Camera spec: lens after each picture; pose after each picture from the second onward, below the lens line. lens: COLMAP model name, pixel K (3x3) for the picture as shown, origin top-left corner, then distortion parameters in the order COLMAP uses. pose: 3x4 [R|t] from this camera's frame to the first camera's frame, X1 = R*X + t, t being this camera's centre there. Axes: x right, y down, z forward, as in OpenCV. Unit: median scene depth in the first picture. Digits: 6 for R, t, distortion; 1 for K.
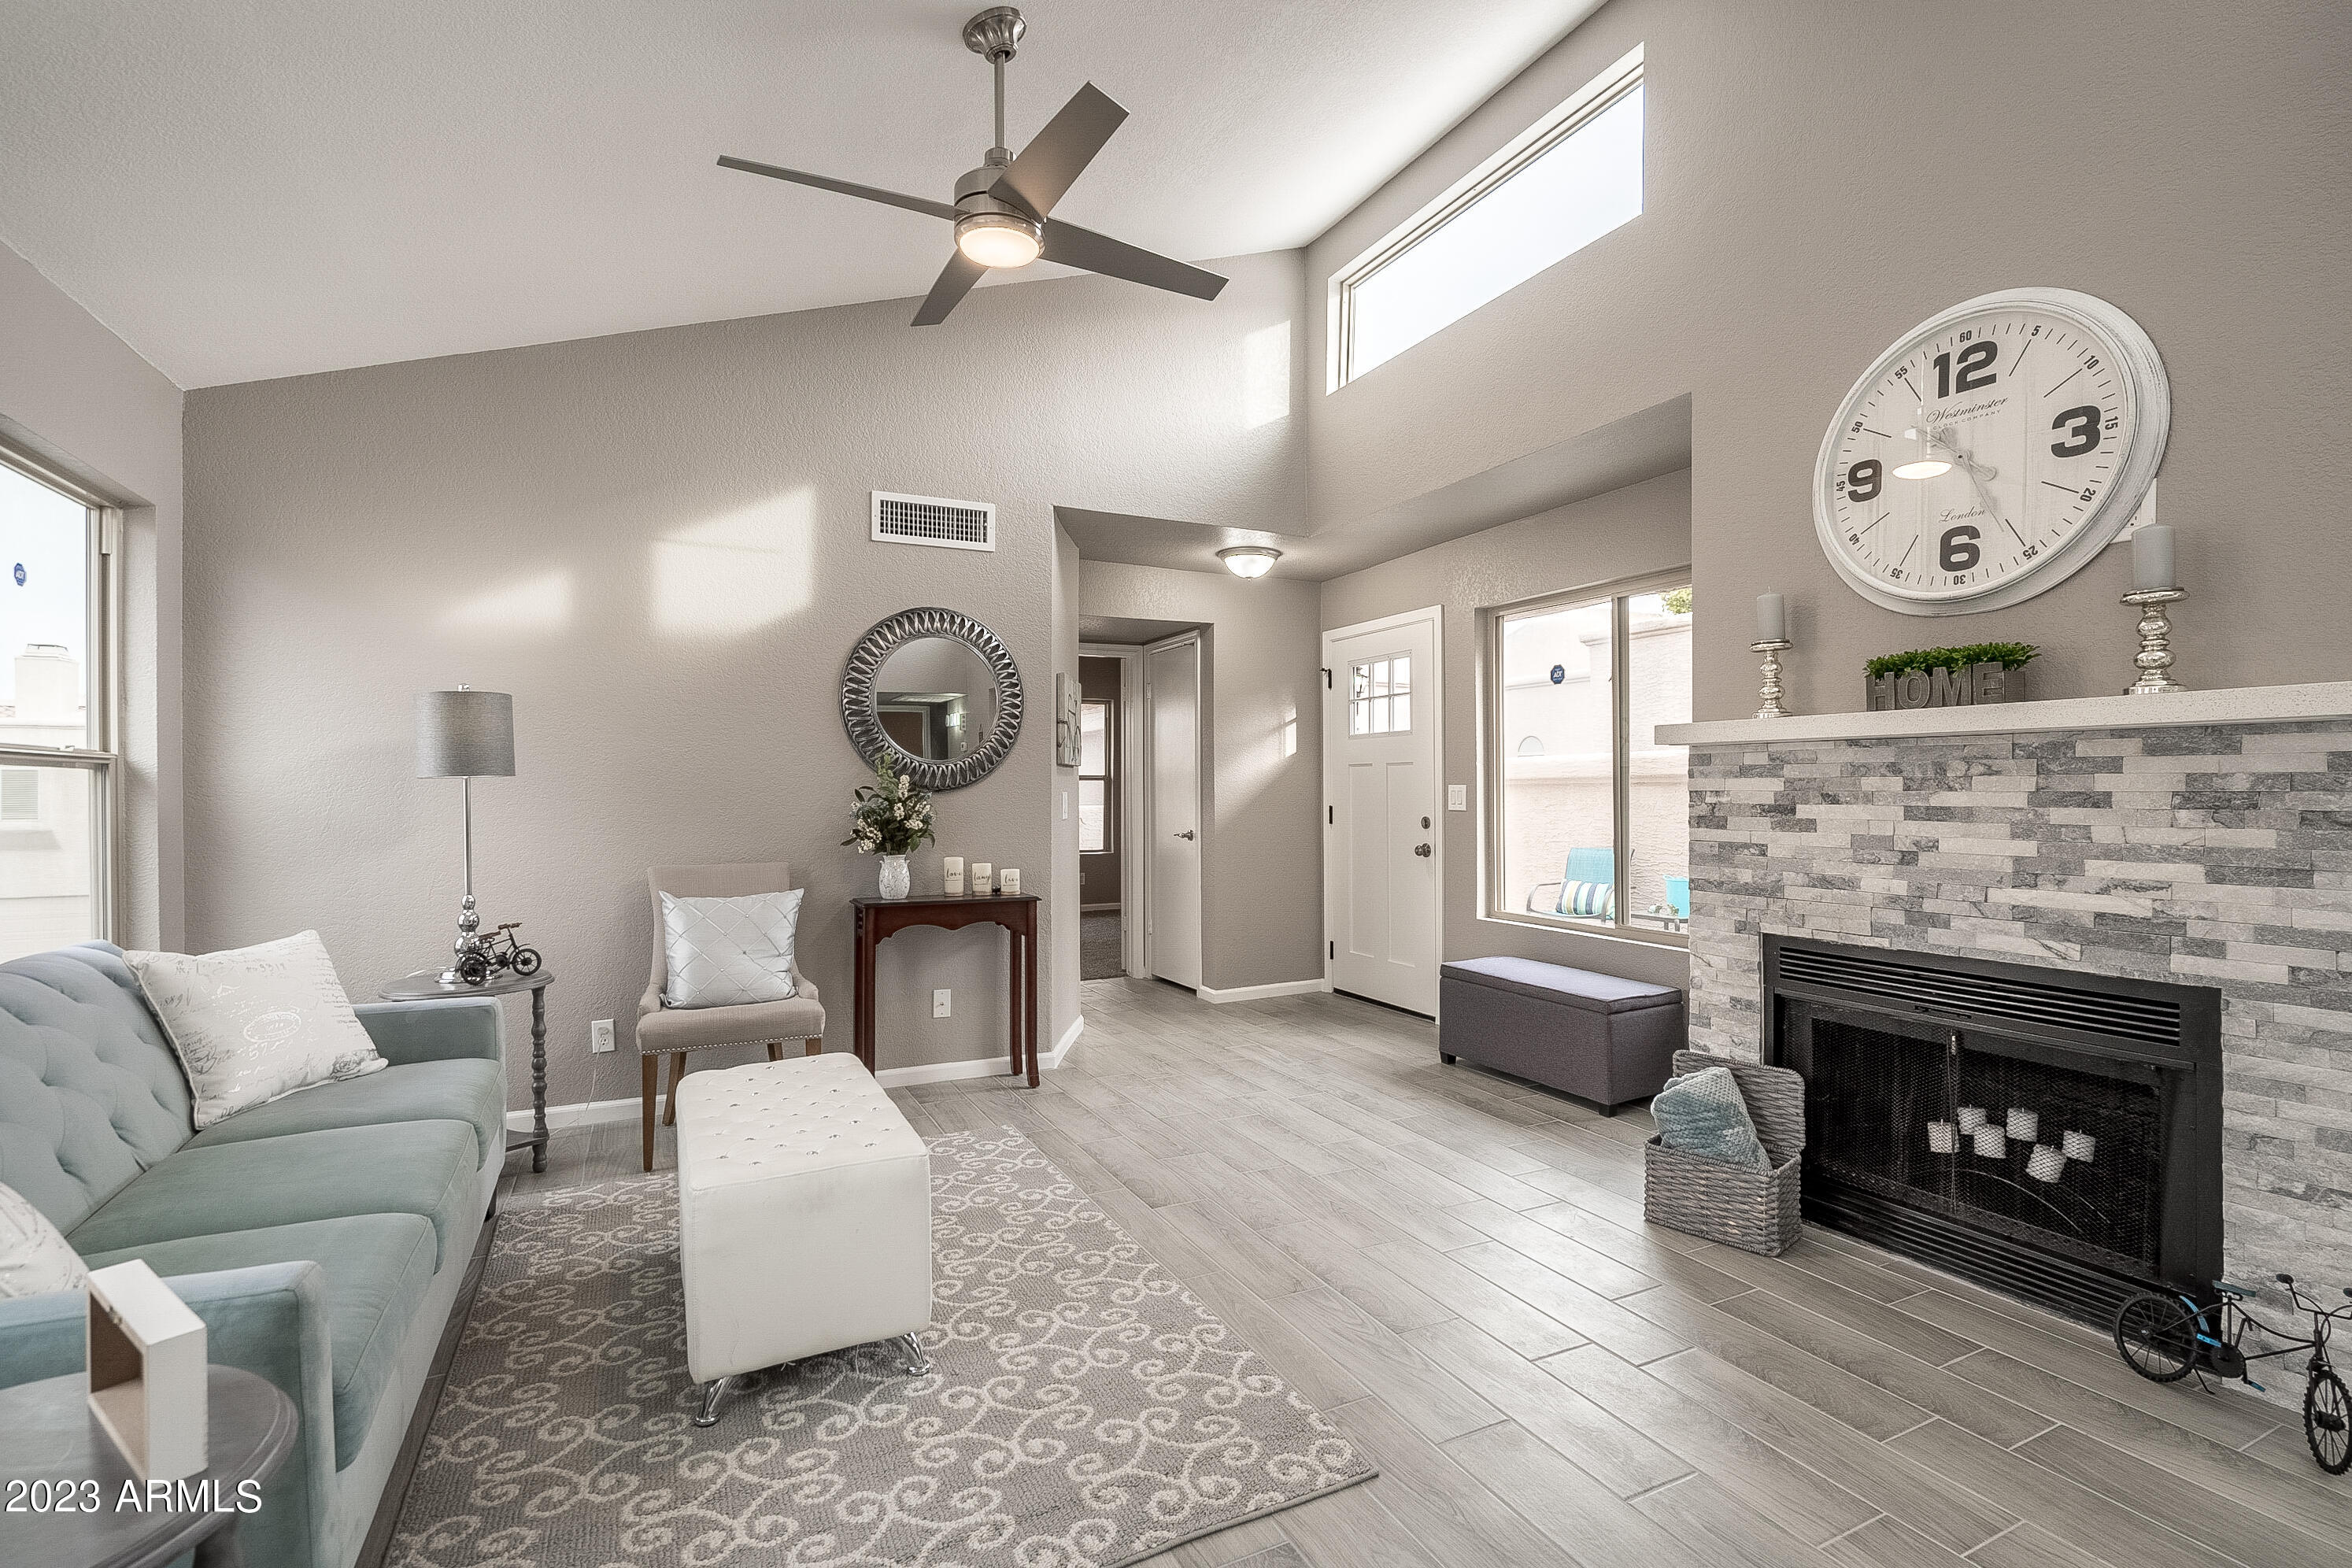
lens RADIAL K [[1068.6, 0, 1176.7], [0, 1068.6, 785.9], [0, 0, 1]] dist [-0.006999, 0.003001]
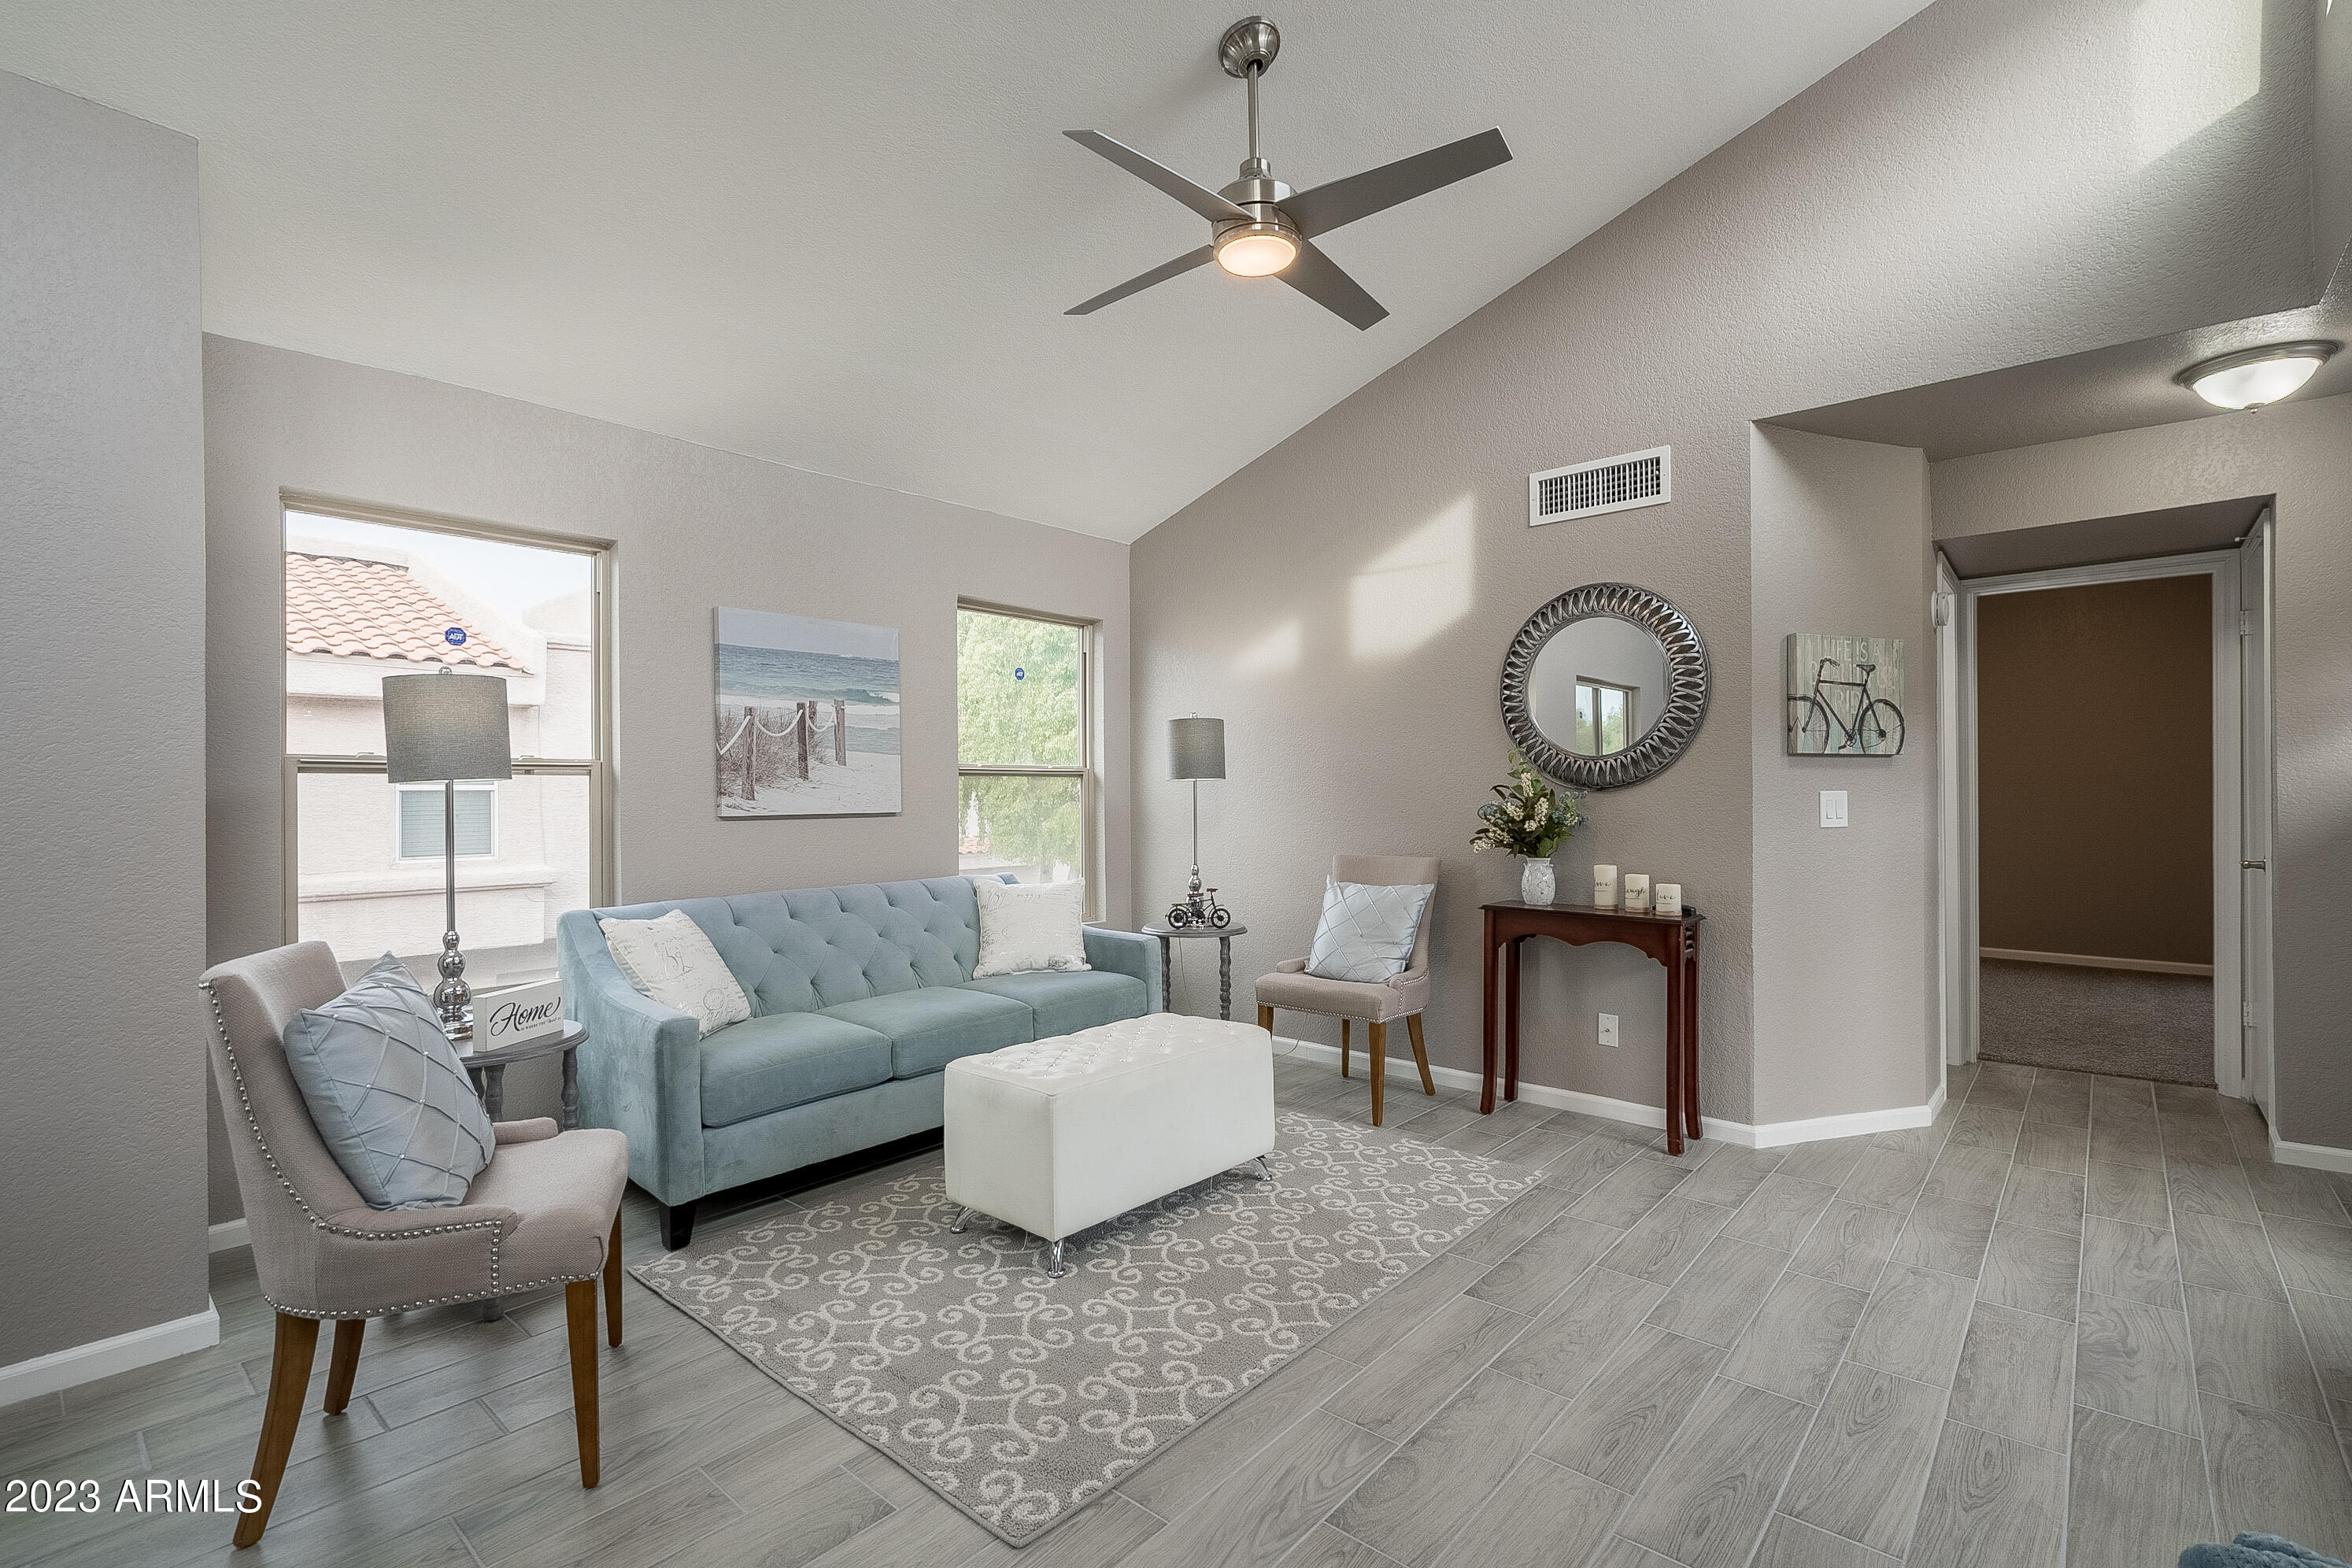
lens RADIAL K [[1068.6, 0, 1179.5], [0, 1068.6, 788.3], [0, 0, 1]] dist [-0.006999, 0.003001]
pose [[0.380113, -0.001013, -0.924939, 0.571928], [0.006898, 0.999975, 0.001740, -0.000545], [0.924914, -0.007042, 0.380110, 0.417187]]
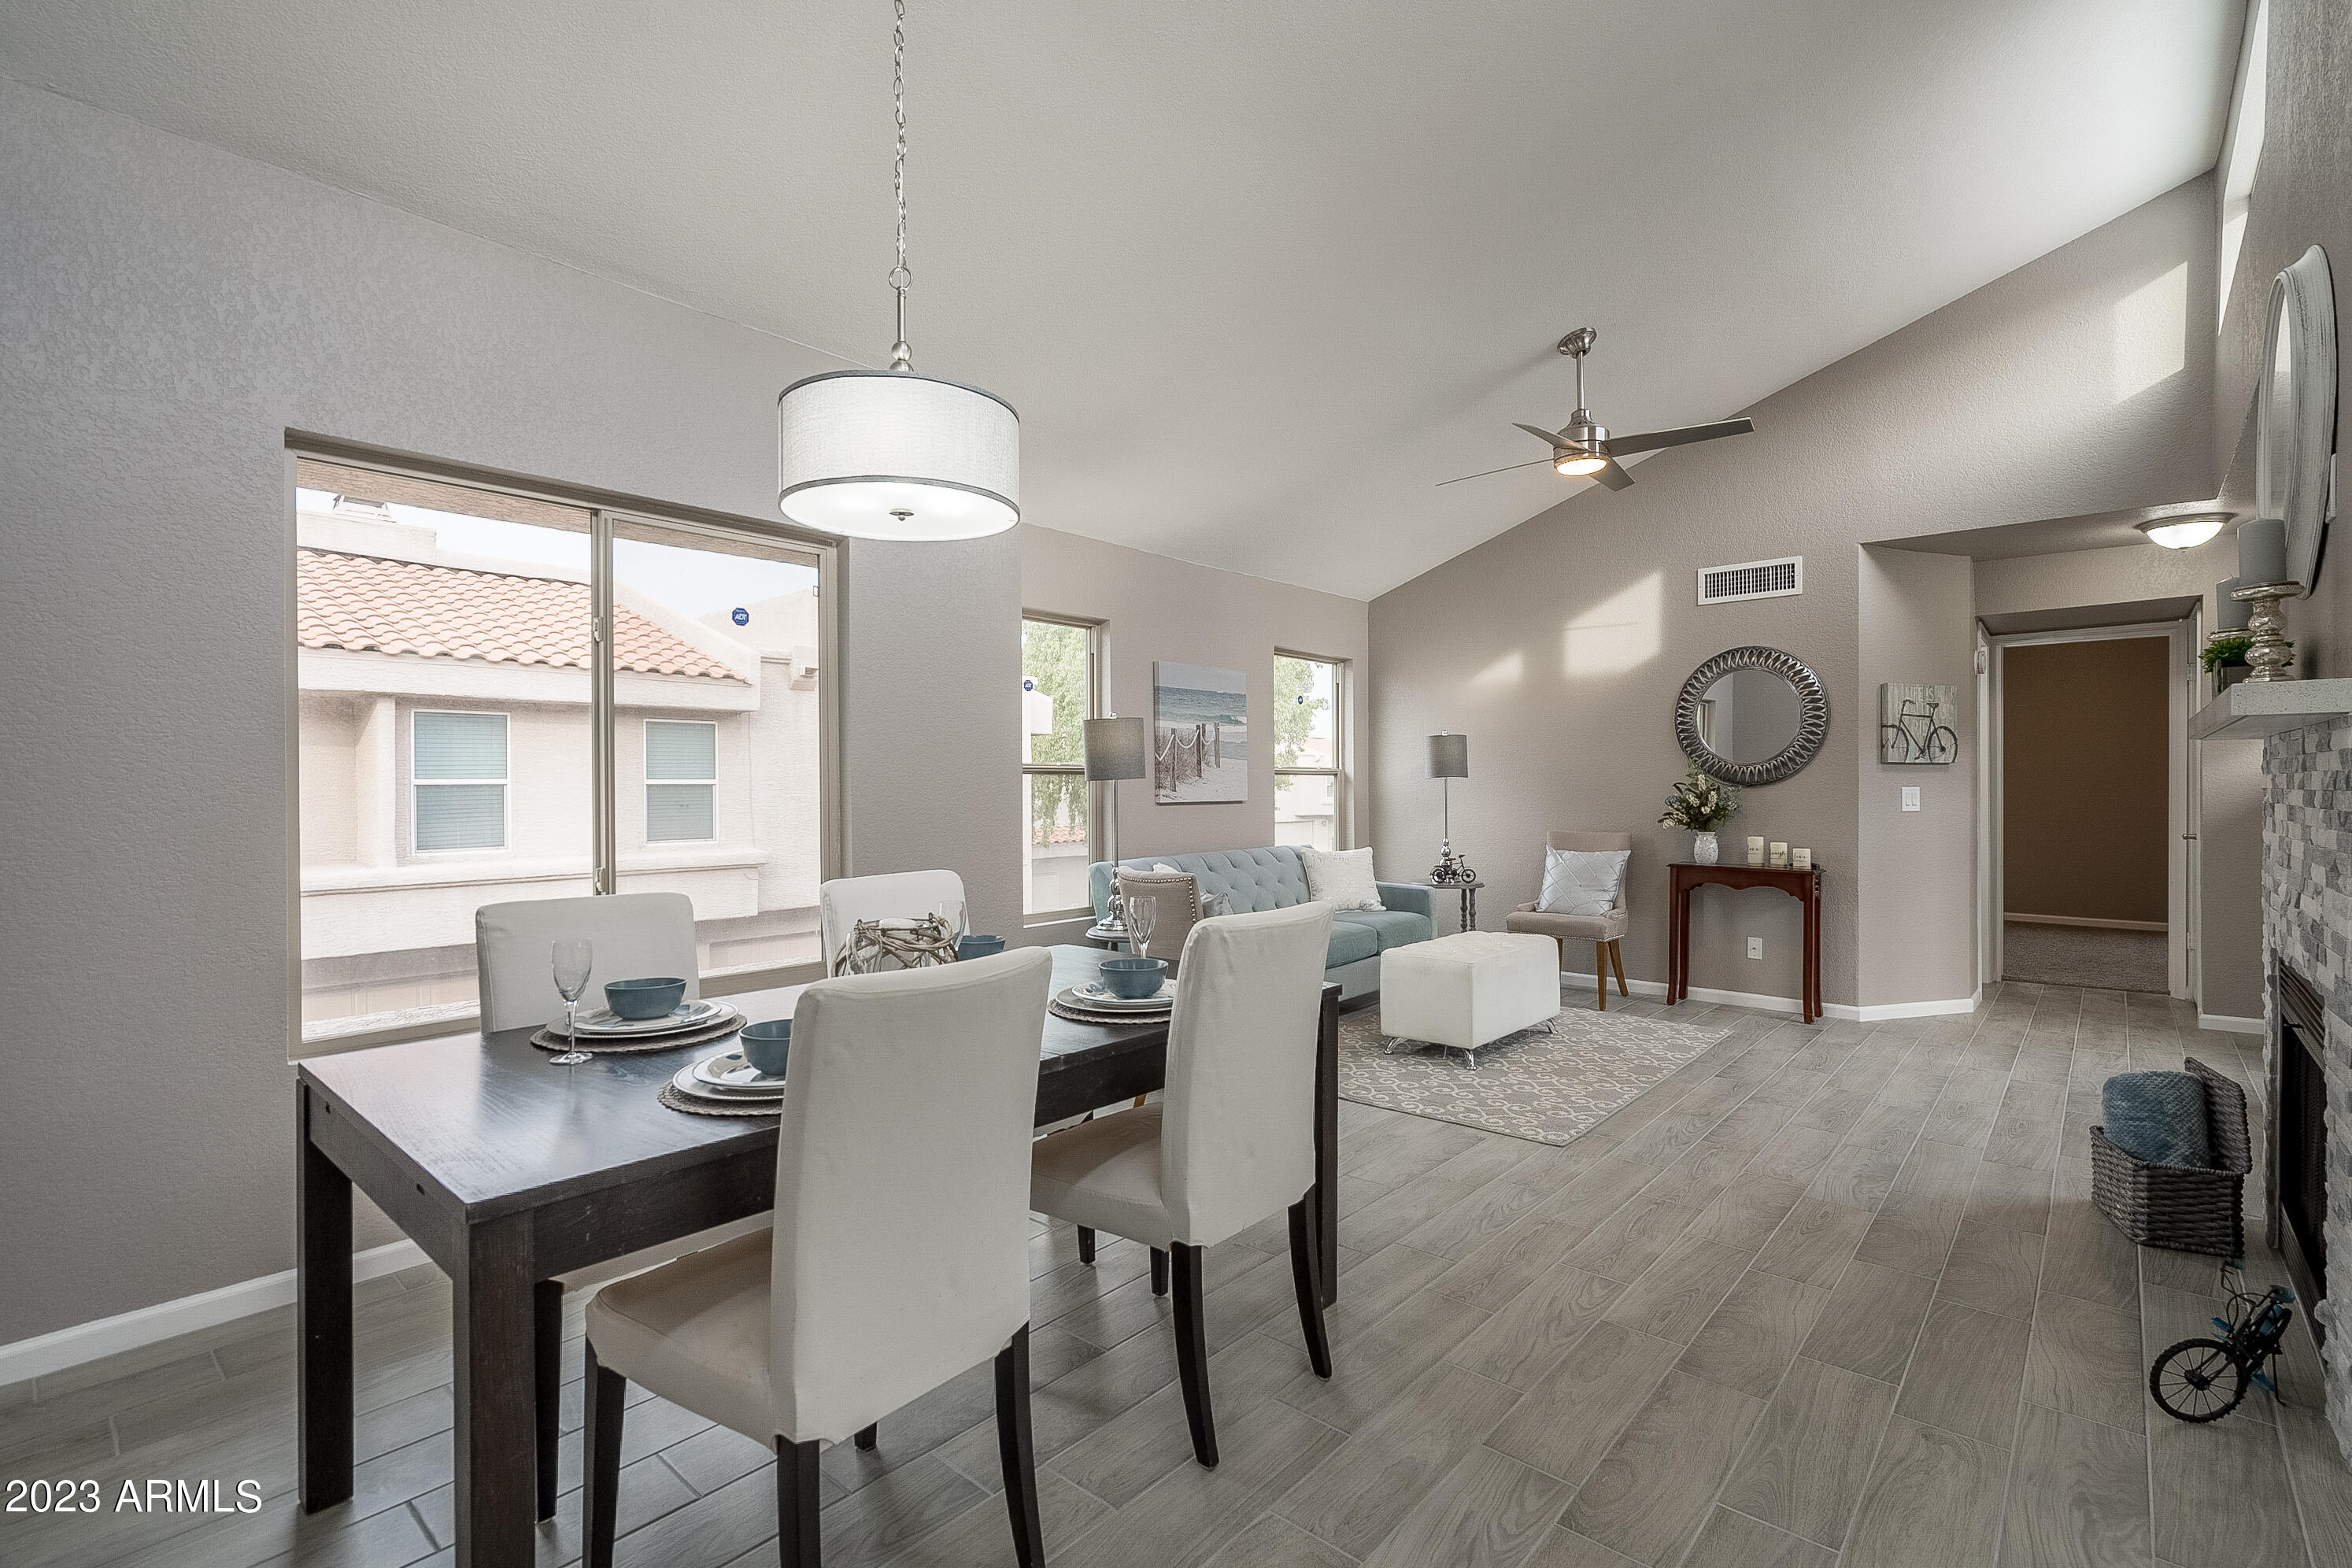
lens RADIAL K [[1068.6, 0, 1174.1], [0, 1068.6, 788.0], [0, 0, 1]] dist [-0.006999, 0.003001]
pose [[0.374878, 0.003550, -0.927068, 0.897092], [0.004907, 0.999971, 0.005814, -0.004930], [0.927061, -0.006729, 0.374849, -0.185078]]
